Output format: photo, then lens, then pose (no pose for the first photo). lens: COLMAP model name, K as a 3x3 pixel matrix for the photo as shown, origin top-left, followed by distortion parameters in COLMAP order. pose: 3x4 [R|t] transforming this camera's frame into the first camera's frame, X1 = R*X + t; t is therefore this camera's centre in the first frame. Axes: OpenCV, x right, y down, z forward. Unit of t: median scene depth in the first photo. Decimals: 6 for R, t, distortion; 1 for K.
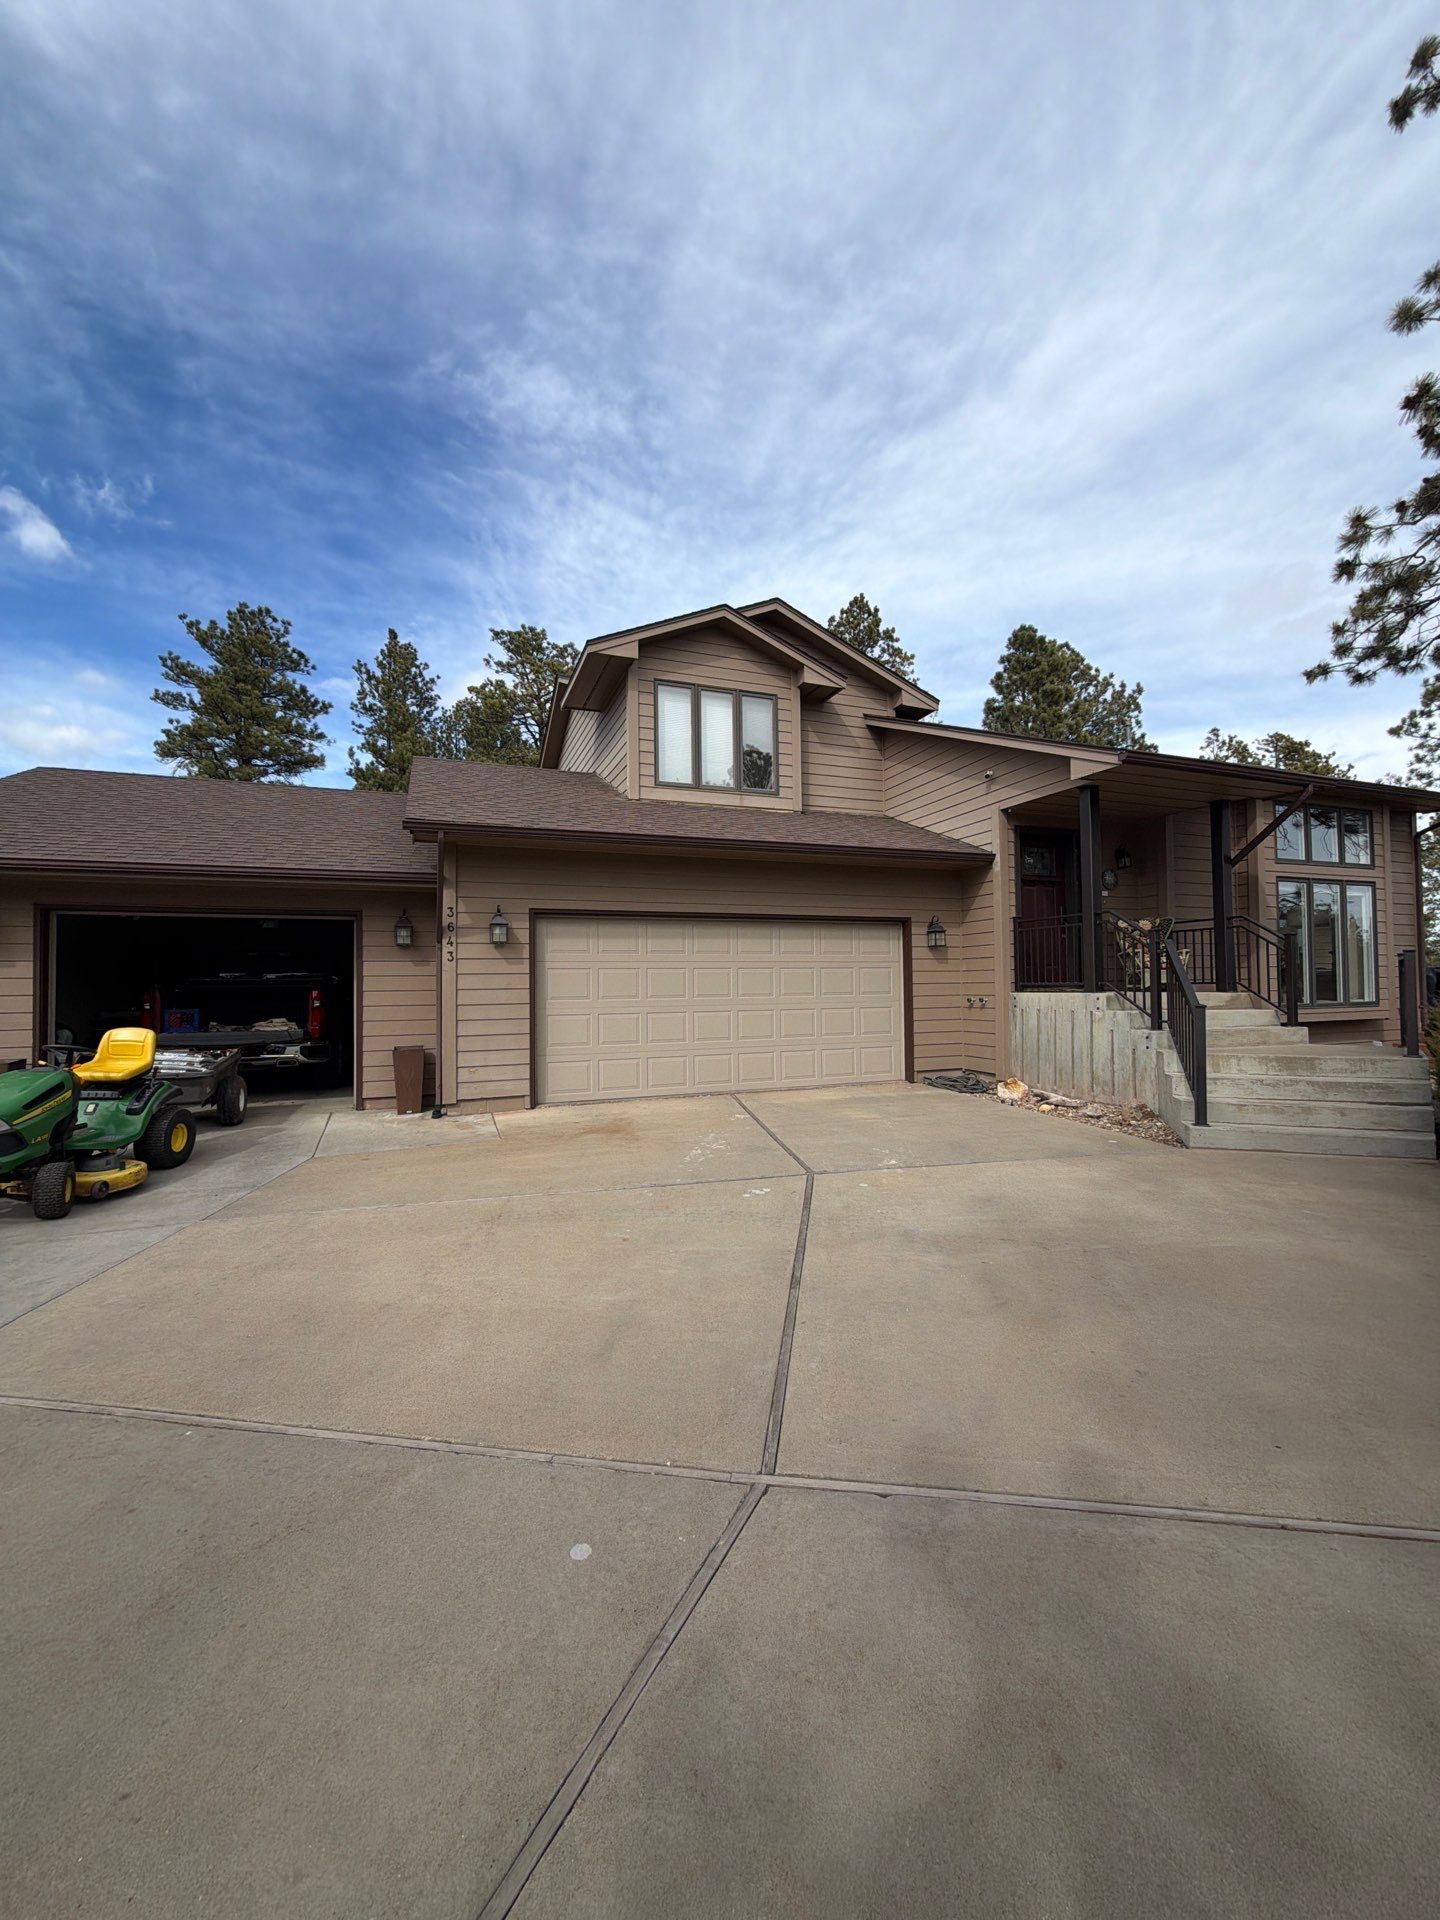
lens RADIAL K [[752.7, 0, 712.8], [0, 752.7, 977.9], [0, 0, 1]] dist [-0.000910, -0.000268]
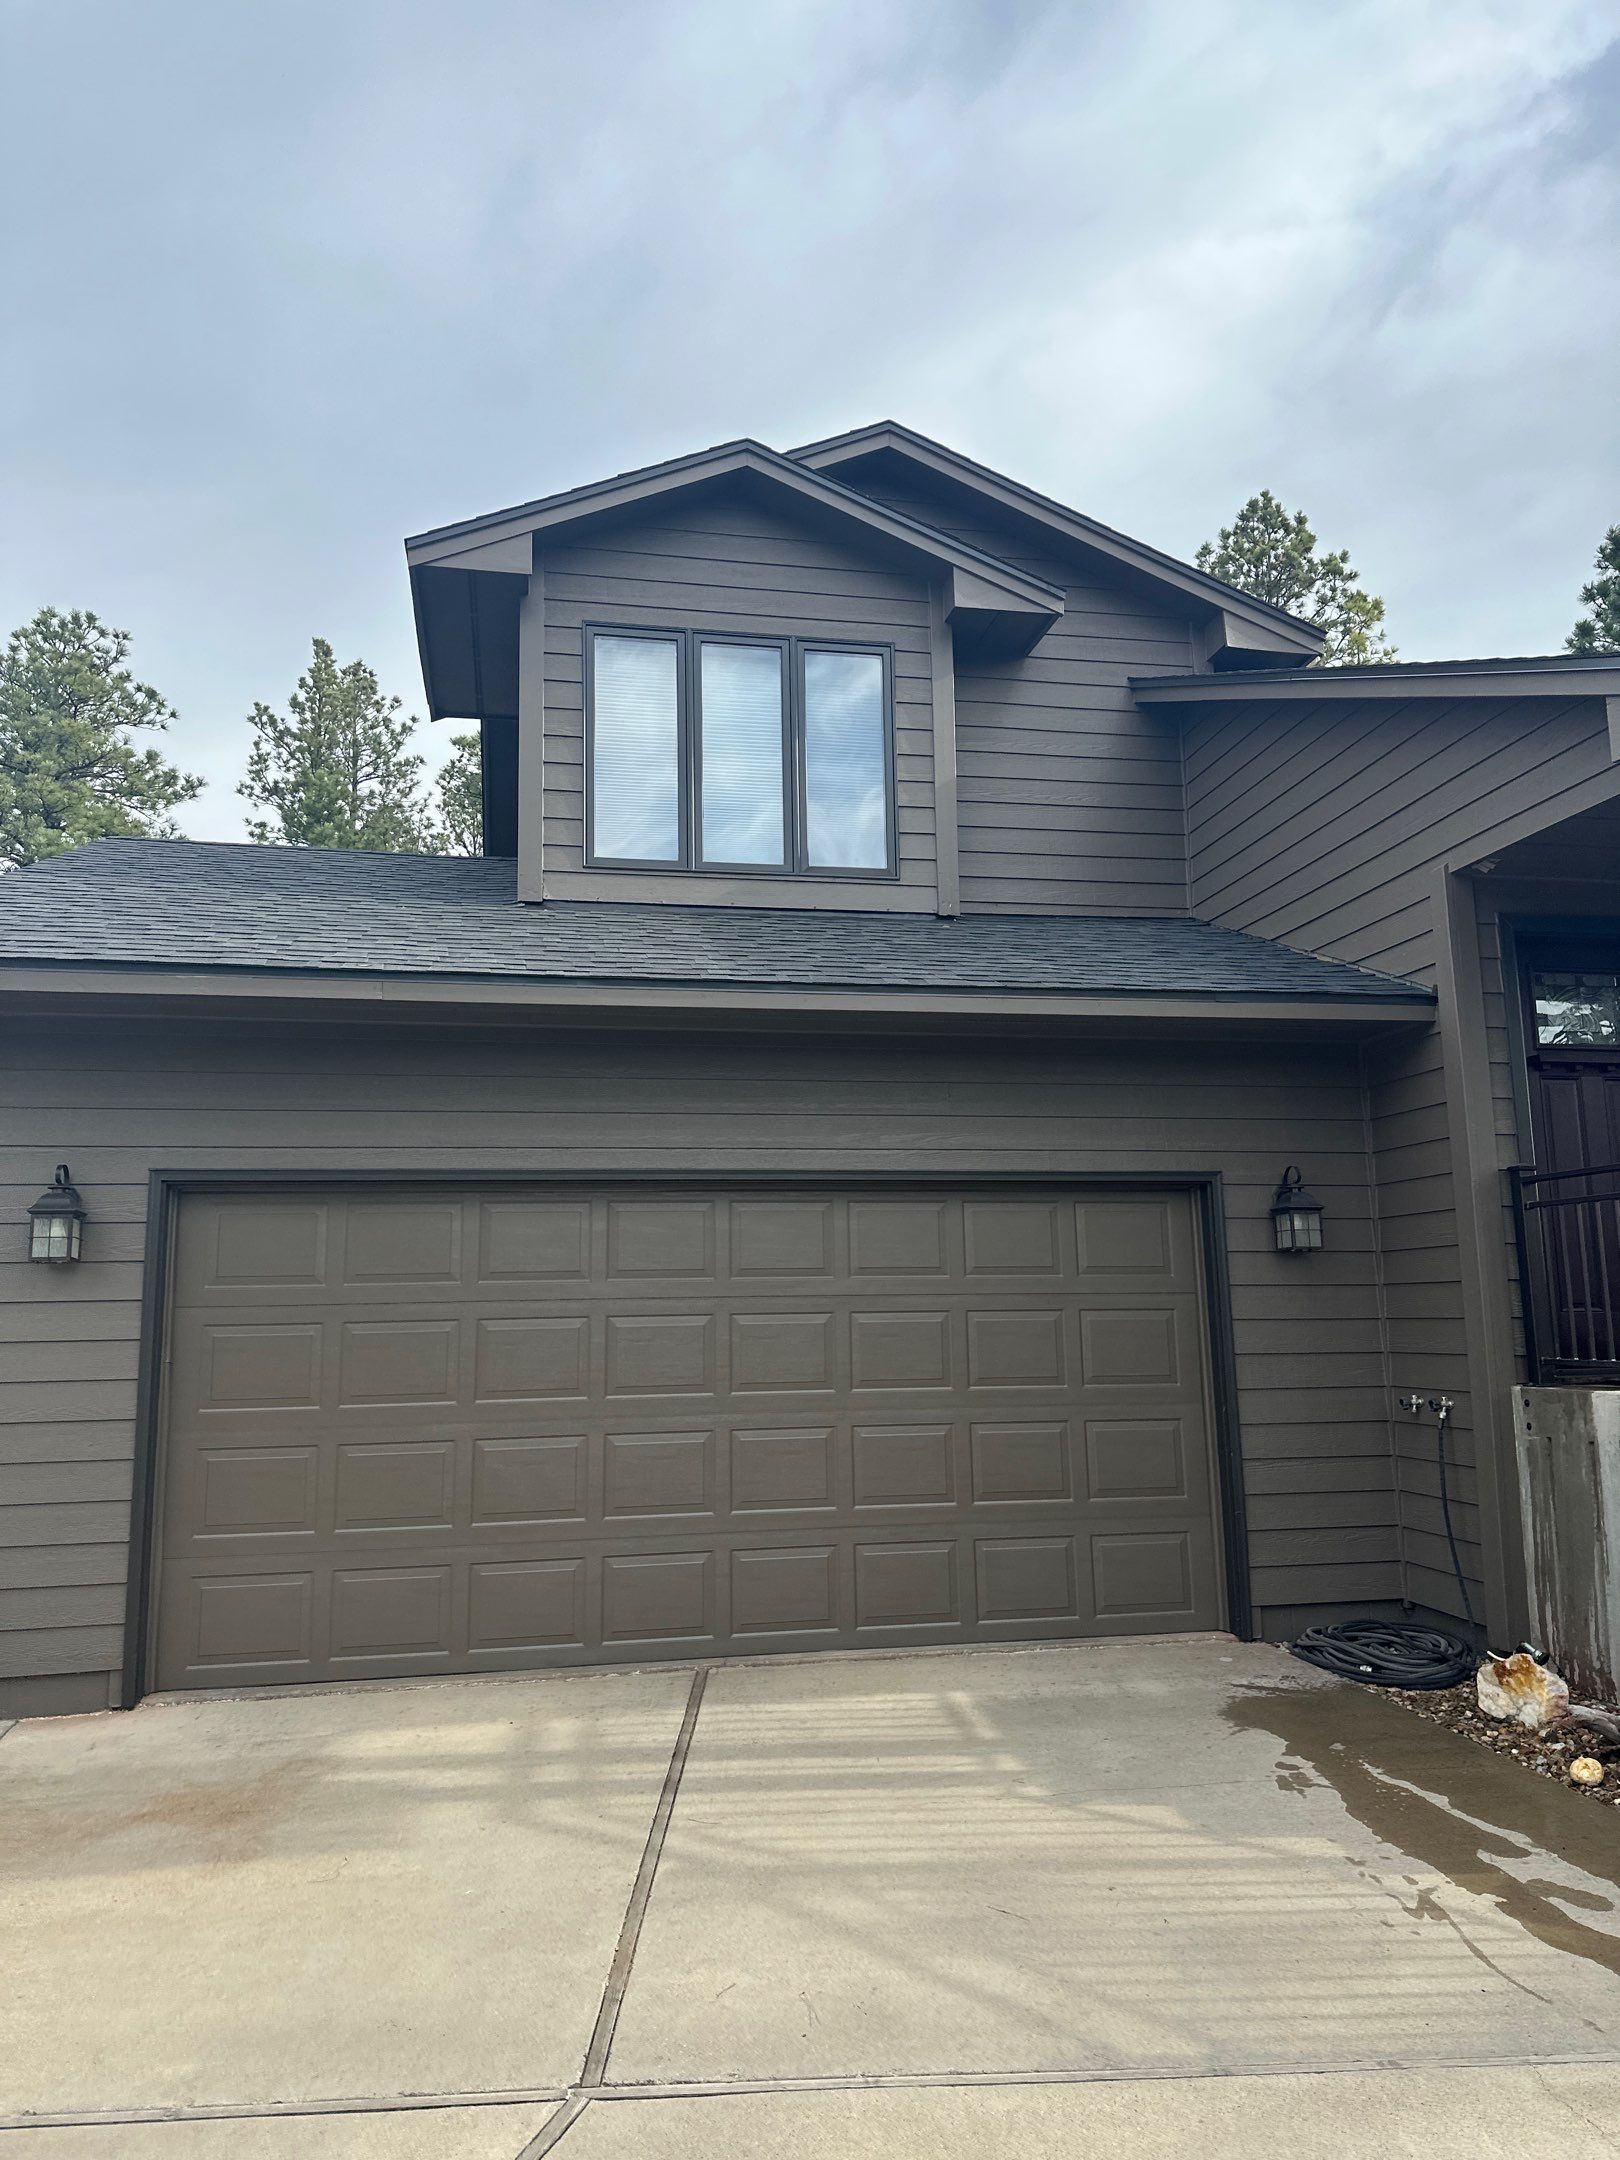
lens RADIAL K [[1494.6, 0, 812.1], [0, 1494.6, 1088.5], [0, 0, 1]] dist [0.003746, -0.008506]
pose [[0.985371, -0.029558, -0.167838, 0.170500], [0.005857, 0.990136, -0.139989, -0.017867], [0.170320, 0.136958, 0.975825, 0.222818]]
